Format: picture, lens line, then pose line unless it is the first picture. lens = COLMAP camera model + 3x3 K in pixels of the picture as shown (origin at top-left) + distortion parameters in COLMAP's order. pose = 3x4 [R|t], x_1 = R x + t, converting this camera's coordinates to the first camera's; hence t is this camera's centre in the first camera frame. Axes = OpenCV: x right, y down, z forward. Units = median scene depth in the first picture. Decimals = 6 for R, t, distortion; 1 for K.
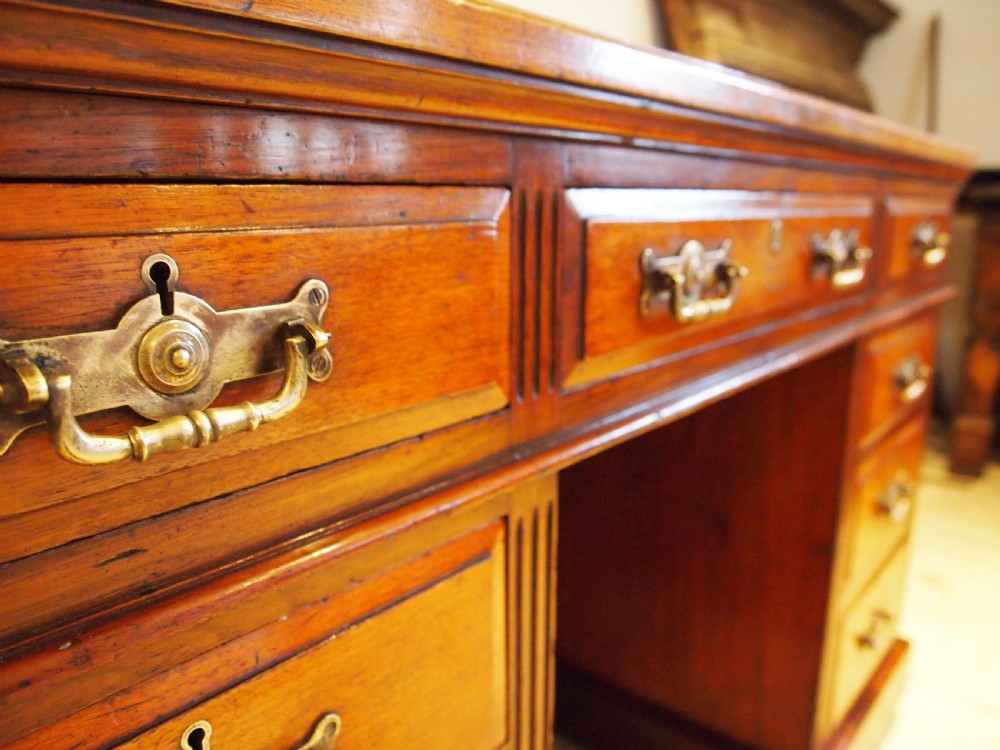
lens RADIAL K [[767.7, 0, 500.0], [0, 767.7, 375.0], [0, 0, 1]] dist [-0.037835, -0.001757]
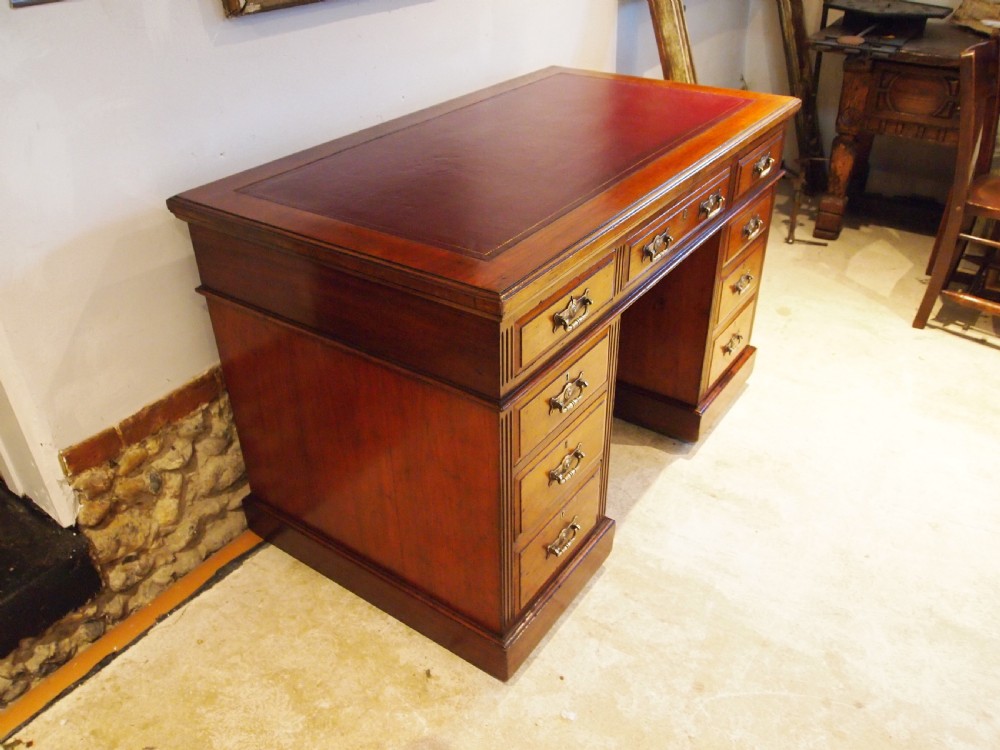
lens RADIAL K [[802.2, 0, 500.0], [0, 802.2, 375.0], [0, 0, 1]] dist [-0.040947, -0.006880]
pose [[0.994807, -0.066255, 0.077257, -0.789714], [0.036129, 0.939541, 0.340525, -0.882139], [-0.095147, -0.335966, 0.937056, -2.563076]]
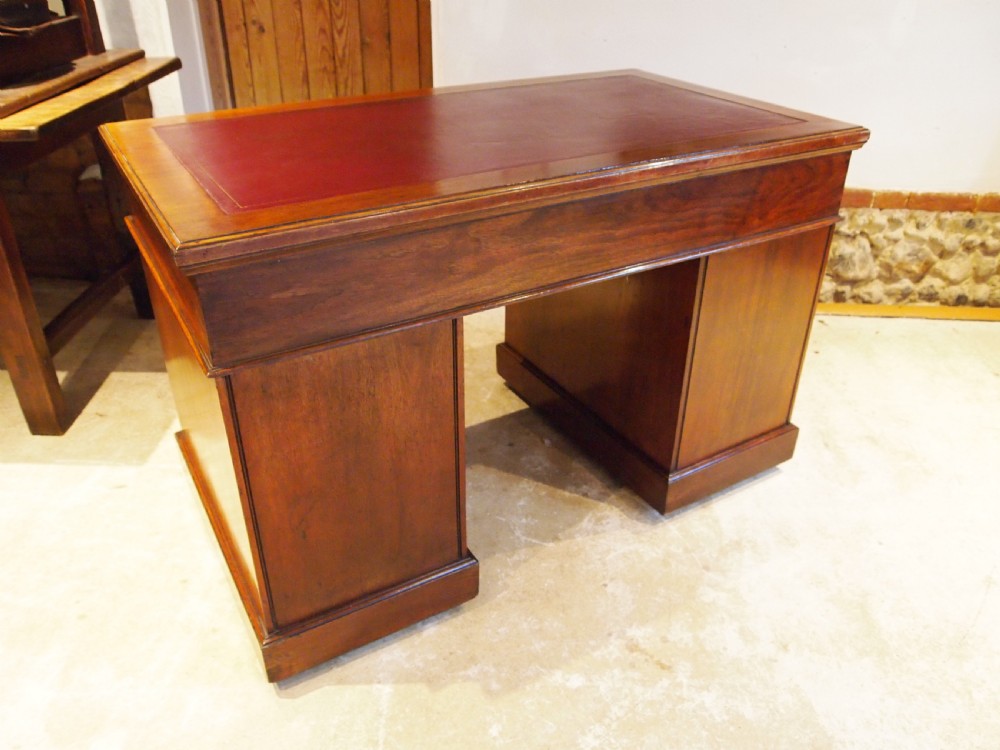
lens RADIAL K [[802.2, 0, 500.0], [0, 802.2, 375.0], [0, 0, 1]] dist [-0.040947, -0.006880]
pose [[0.634395, 0.396128, -0.663796, 2.848410], [-0.182498, 0.911194, 0.369351, -0.373500], [0.751157, -0.113174, 0.650350, -3.225385]]
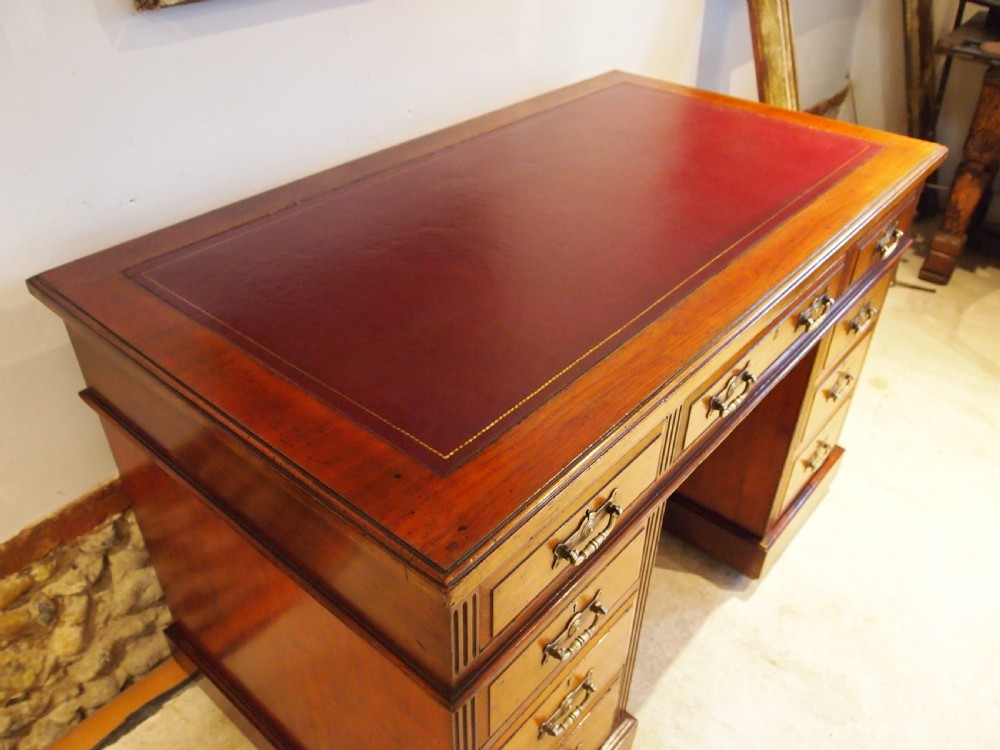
lens RADIAL K [[795.4, 0, 500.0], [0, 795.4, 375.0], [0, 0, 1]] dist [-0.046435, 0.002646]
pose [[0.999943, 0.008630, 0.006347, -0.471034], [-0.010430, 0.919551, 0.392833, -1.169780], [-0.002446, -0.392876, 0.919588, -1.175178]]
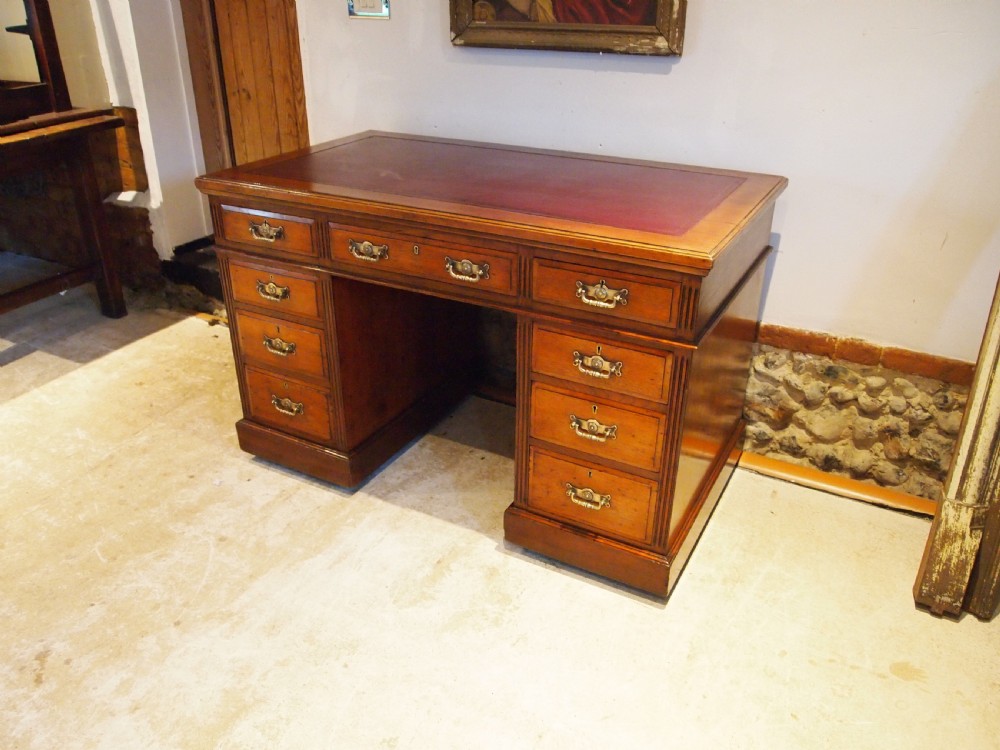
lens RADIAL K [[802.2, 0, 500.0], [0, 802.2, 375.0], [0, 0, 1]] dist [-0.040947, -0.006880]
pose [[0.209781, 0.443991, -0.871128, 4.815208], [-0.217932, 0.889772, 0.401012, -1.523076], [0.953151, 0.105722, 0.283417, 0.612496]]
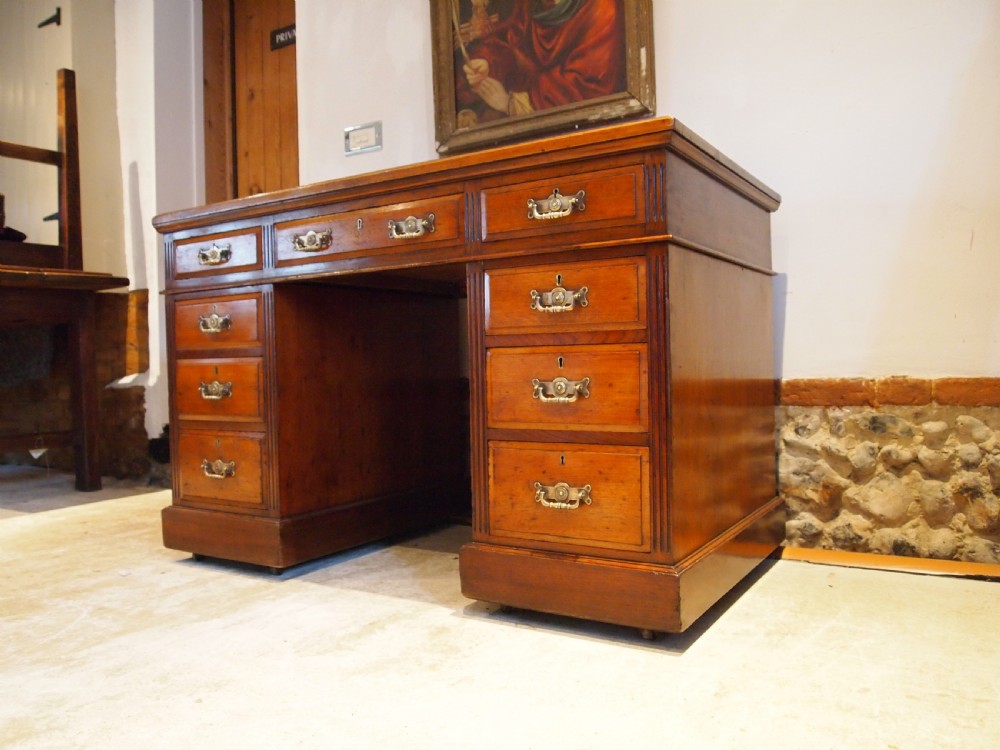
lens RADIAL K [[799.1, 0, 500.0], [0, 799.1, 375.0], [0, 0, 1]] dist [-0.042872, -0.003682]
pose [[0.148243, 0.010589, -0.988894, 4.581068], [-0.194202, 0.980785, -0.018610, 0.442014], [0.969696, 0.194804, 0.147451, 1.603472]]
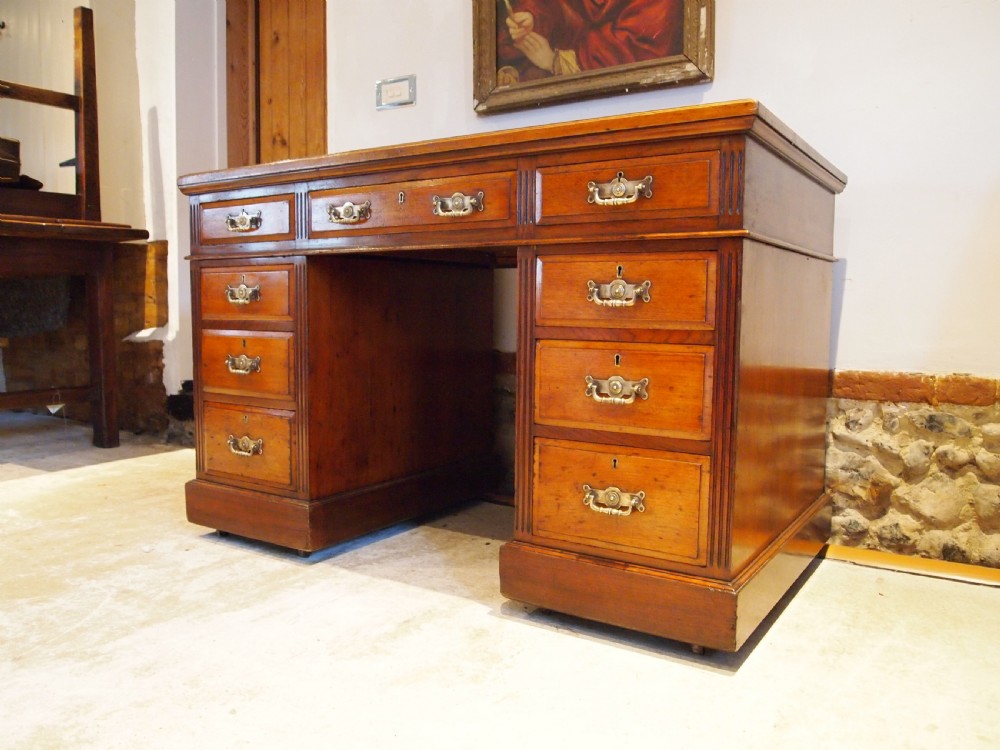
lens RADIAL K [[799.1, 0, 500.0], [0, 799.1, 375.0], [0, 0, 1]] dist [-0.042872, -0.003682]
pose [[0.134272, 0.082506, -0.987504, 4.333744], [-0.225889, 0.972840, 0.050566, 0.276225], [0.964855, 0.216277, 0.149262, 1.429864]]
